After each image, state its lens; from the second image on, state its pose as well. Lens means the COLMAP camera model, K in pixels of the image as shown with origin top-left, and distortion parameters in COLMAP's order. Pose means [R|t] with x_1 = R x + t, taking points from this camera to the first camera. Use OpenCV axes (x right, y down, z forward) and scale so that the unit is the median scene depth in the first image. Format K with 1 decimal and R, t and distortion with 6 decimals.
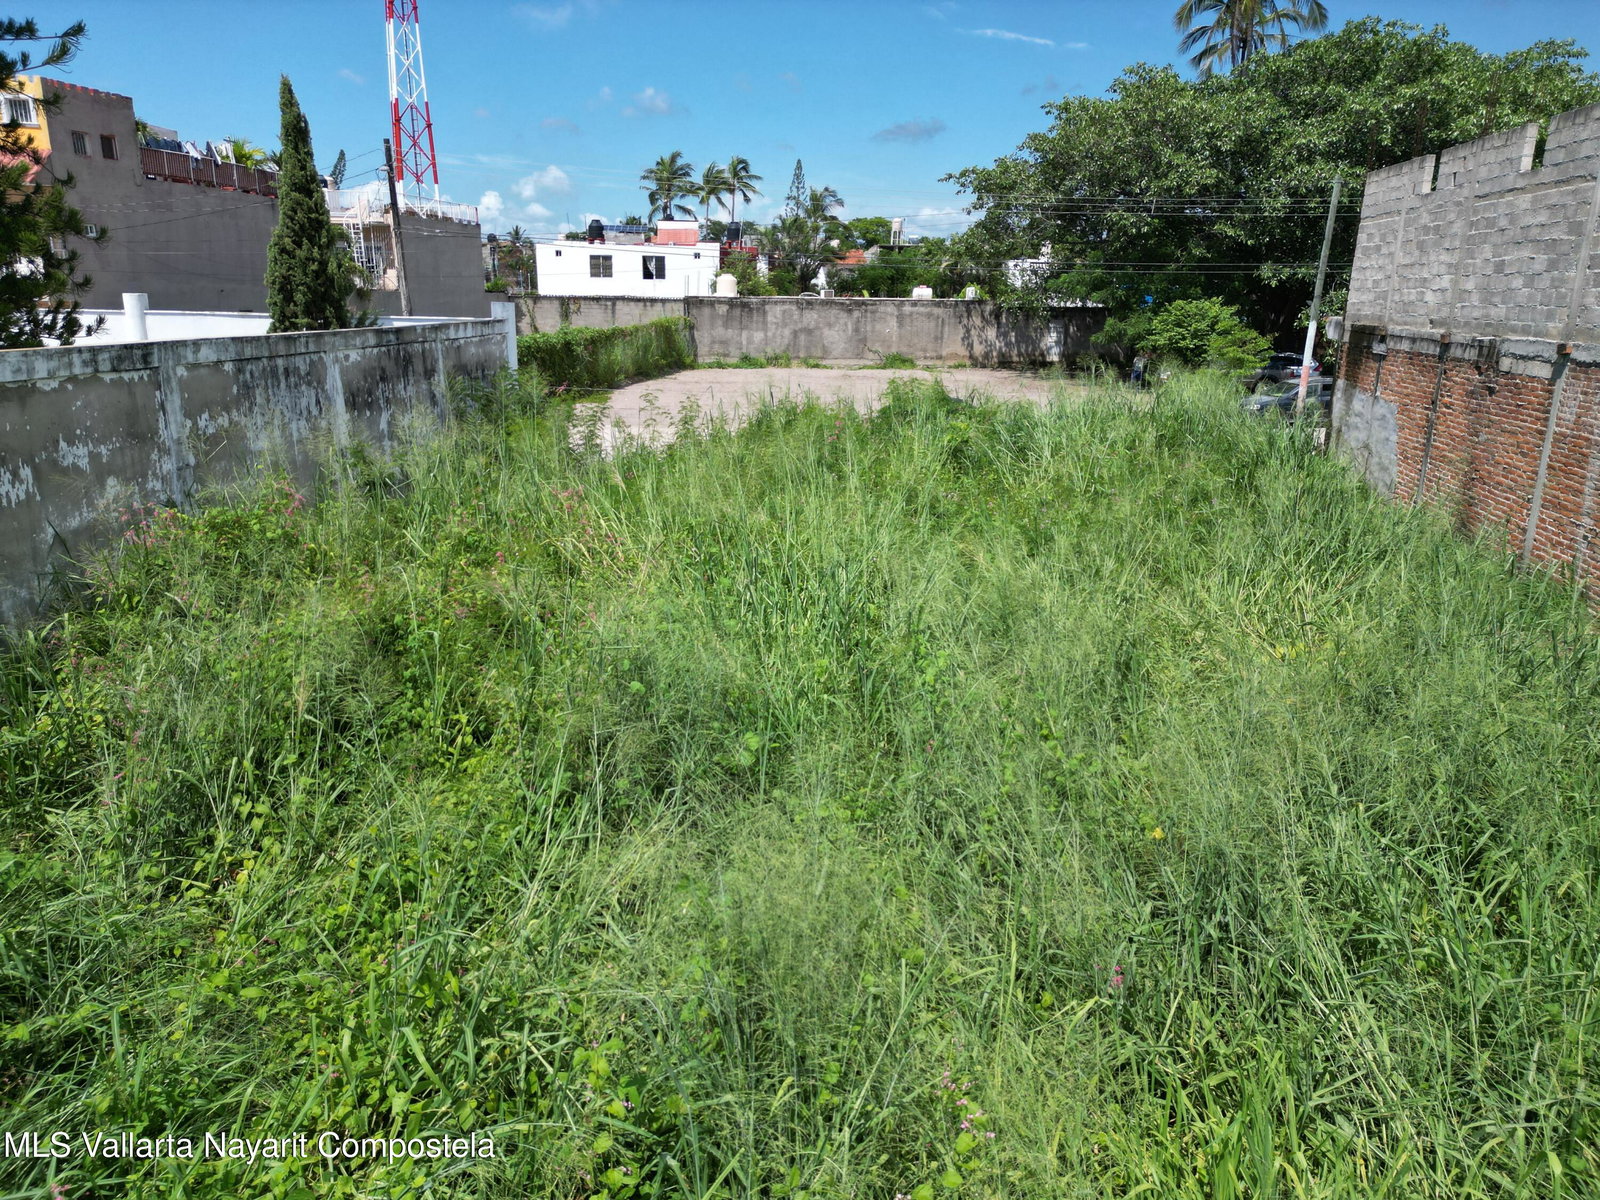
lens RADIAL K [[1115.8, 0, 800.0], [0, 1115.8, 600.0], [0, 0, 1]] dist [0.080785, -0.082536]
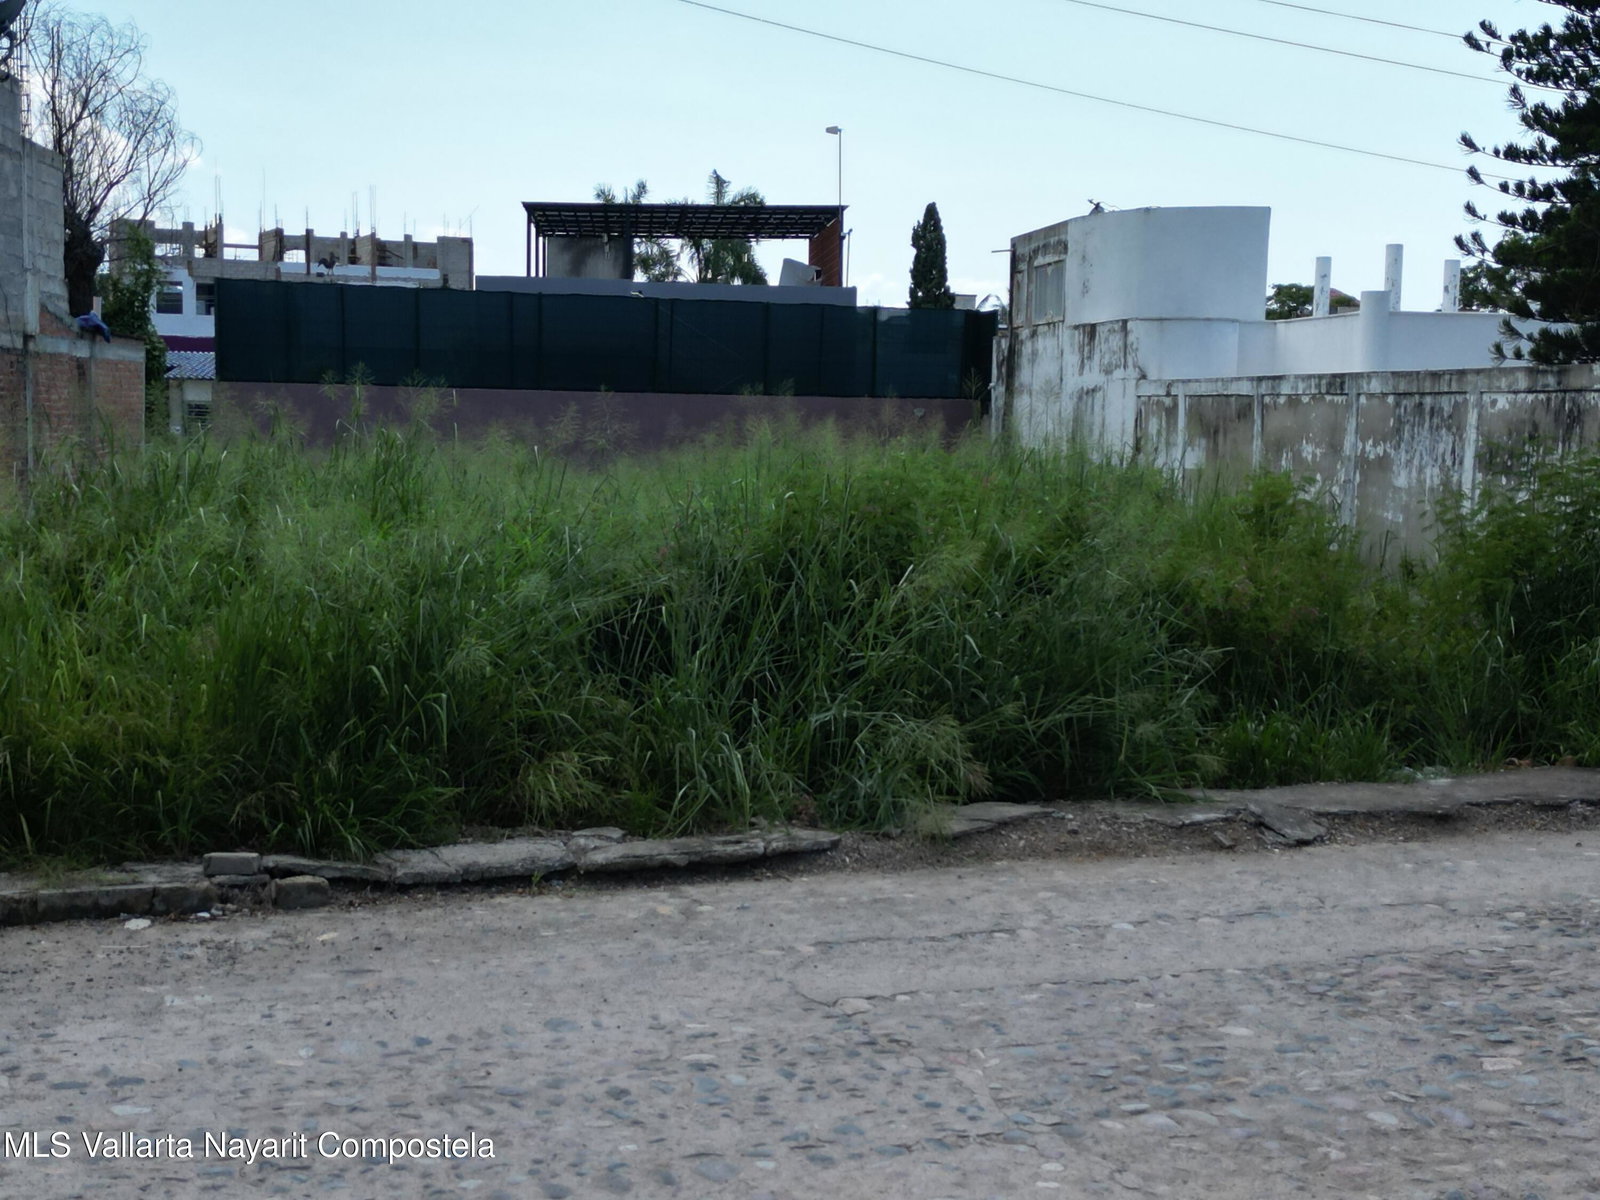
lens RADIAL K [[2224.0, 0, 800.0], [0, 2224.0, 600.0], [0, 0, 1]] dist [0.246195, -0.765836]
pose [[-0.969194, -0.015094, -0.245834, 0.162005], [-0.099978, 0.936300, 0.336671, -0.212335], [0.225092, 0.350877, -0.908966, 0.887632]]
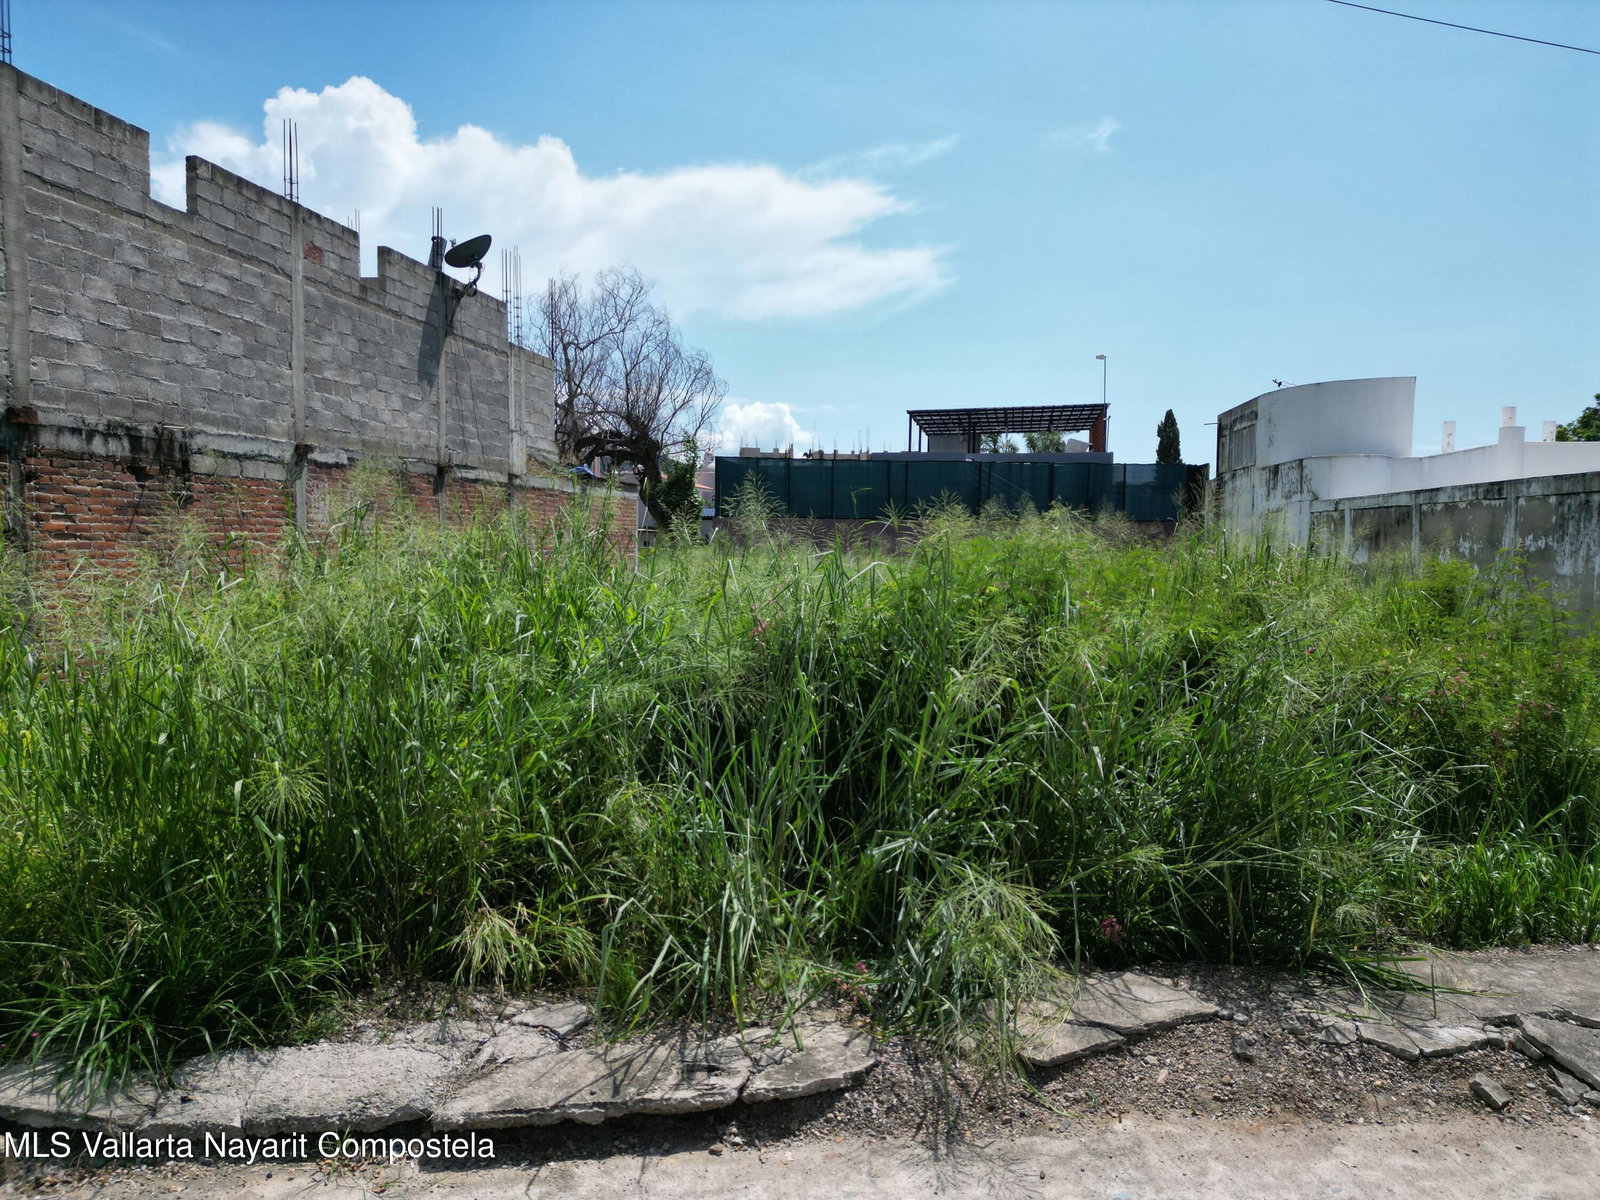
lens RADIAL K [[1115.8, 0, 800.0], [0, 1115.8, 600.0], [0, 0, 1]] dist [0.080785, -0.082536]
pose [[-0.999287, -0.031028, 0.021518, 0.081685], [-0.022517, 0.947131, 0.320056, -0.149579], [-0.030311, 0.319344, -0.947154, 0.695797]]
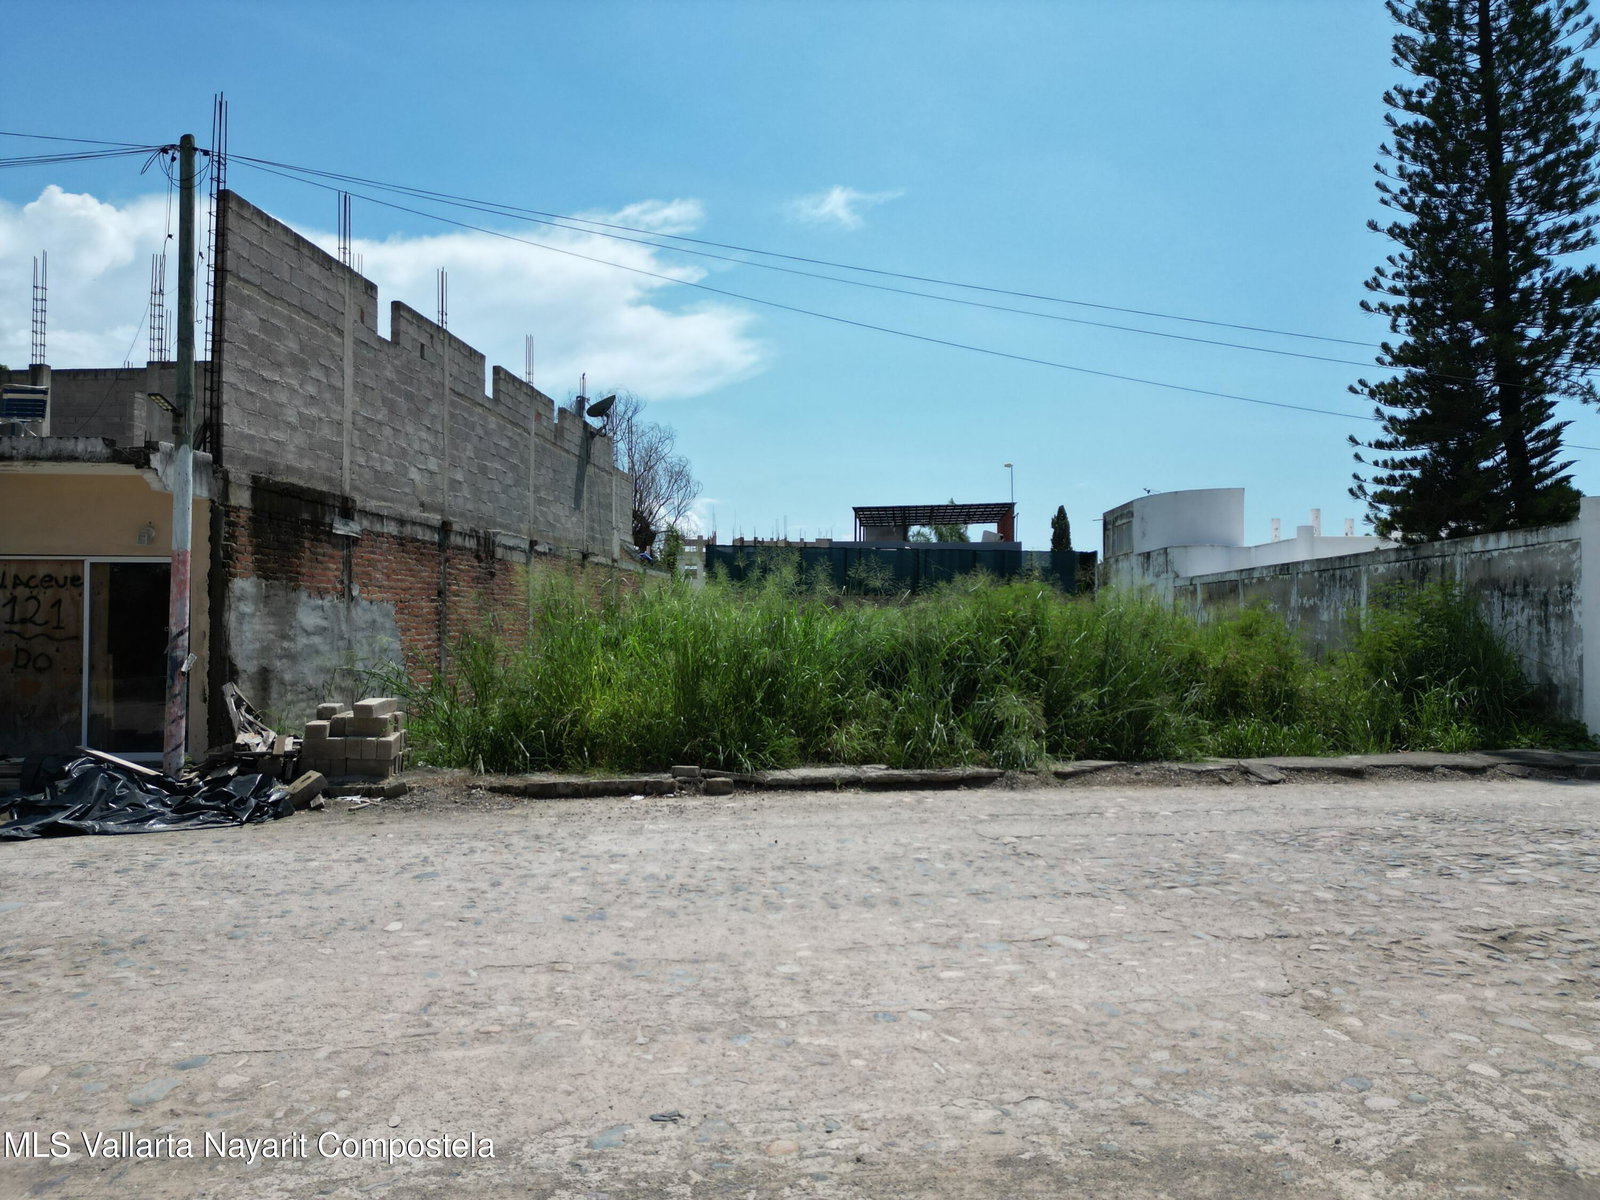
lens RADIAL K [[1115.8, 0, 800.0], [0, 1115.8, 600.0], [0, 0, 1]] dist [0.080785, -0.082536]
pose [[-0.997293, -0.024017, -0.069497, 0.152724], [-0.040312, 0.969038, 0.243598, -0.186521], [0.061495, 0.245741, -0.967383, 0.881809]]
